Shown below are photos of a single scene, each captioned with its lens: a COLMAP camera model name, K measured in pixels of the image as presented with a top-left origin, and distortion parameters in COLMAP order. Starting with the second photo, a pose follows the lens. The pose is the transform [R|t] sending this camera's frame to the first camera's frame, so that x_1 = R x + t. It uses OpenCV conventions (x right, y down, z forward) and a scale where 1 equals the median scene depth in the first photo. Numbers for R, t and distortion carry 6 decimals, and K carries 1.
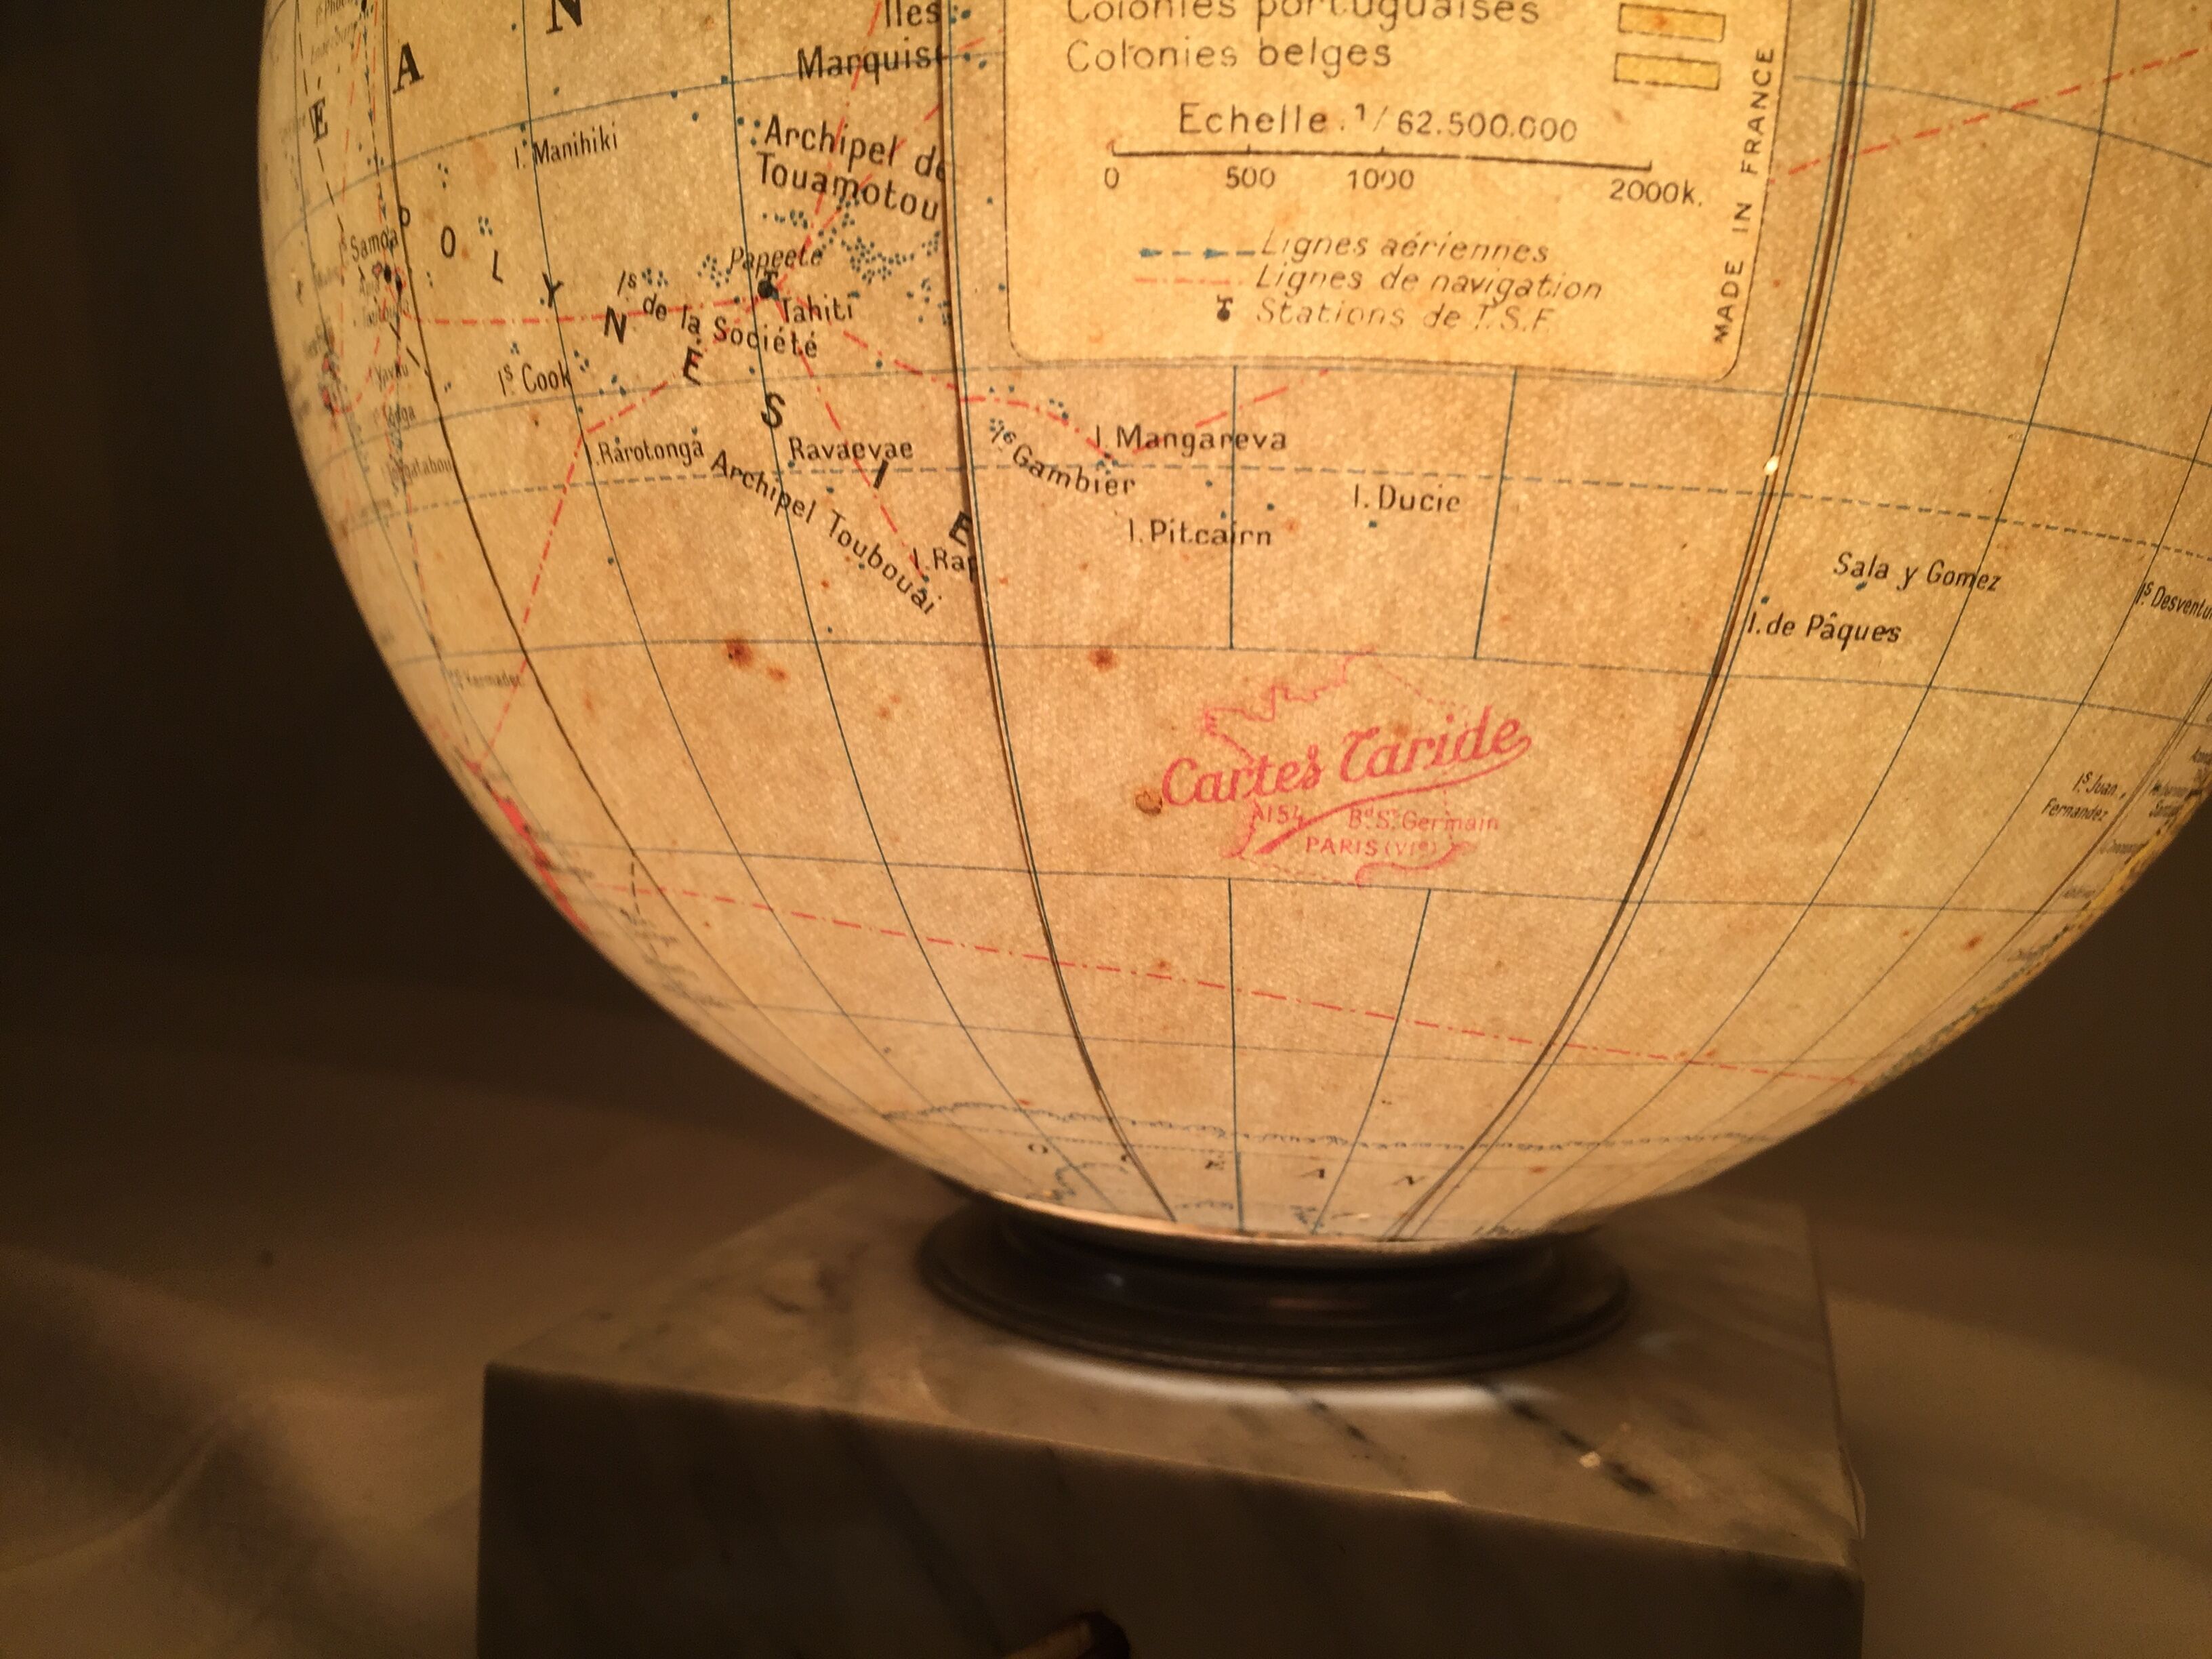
lens RADIAL K [[1930.9, 0, 1106.0], [0, 1930.9, 829.5], [0, 0, 1]] dist [0.062786, -0.129102]
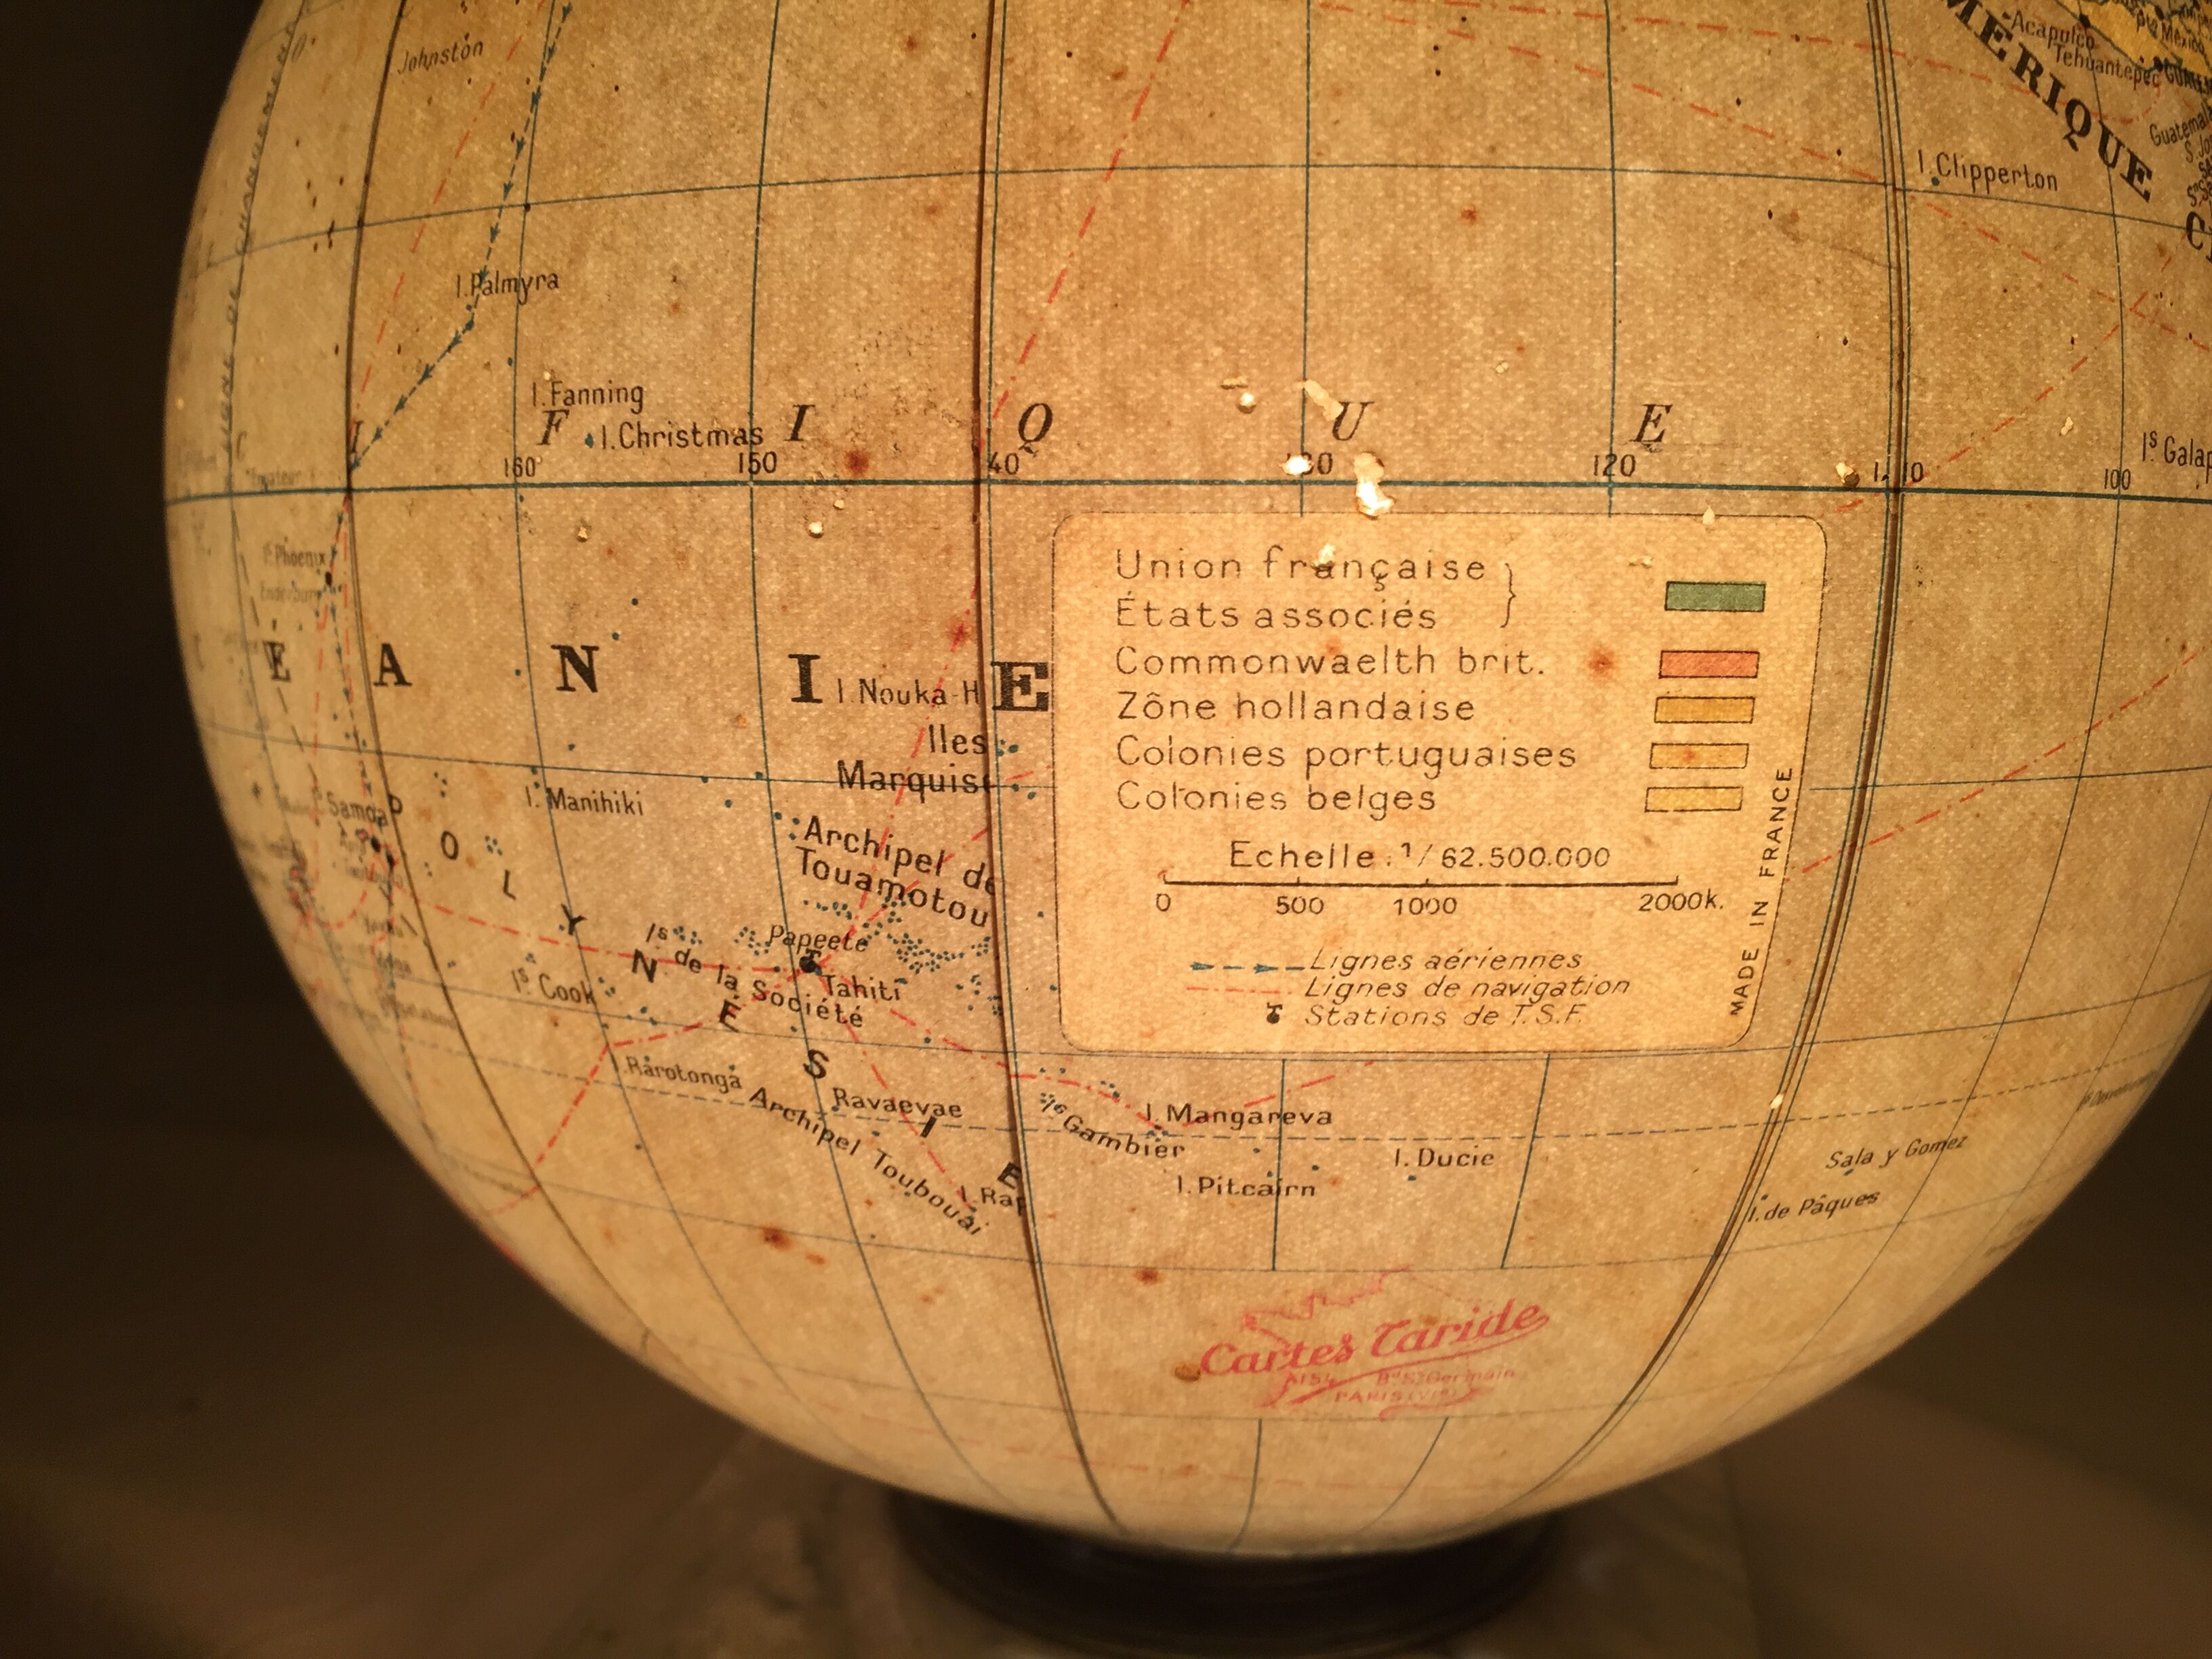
lens RADIAL K [[1930.9, 0, 1106.0], [0, 1930.9, 829.5], [0, 0, 1]] dist [0.062786, -0.129102]
pose [[0.994202, -0.050912, 0.094710, -0.116772], [0.039285, 0.991898, 0.120809, -0.478280], [-0.100093, -0.116388, 0.988147, 0.001066]]
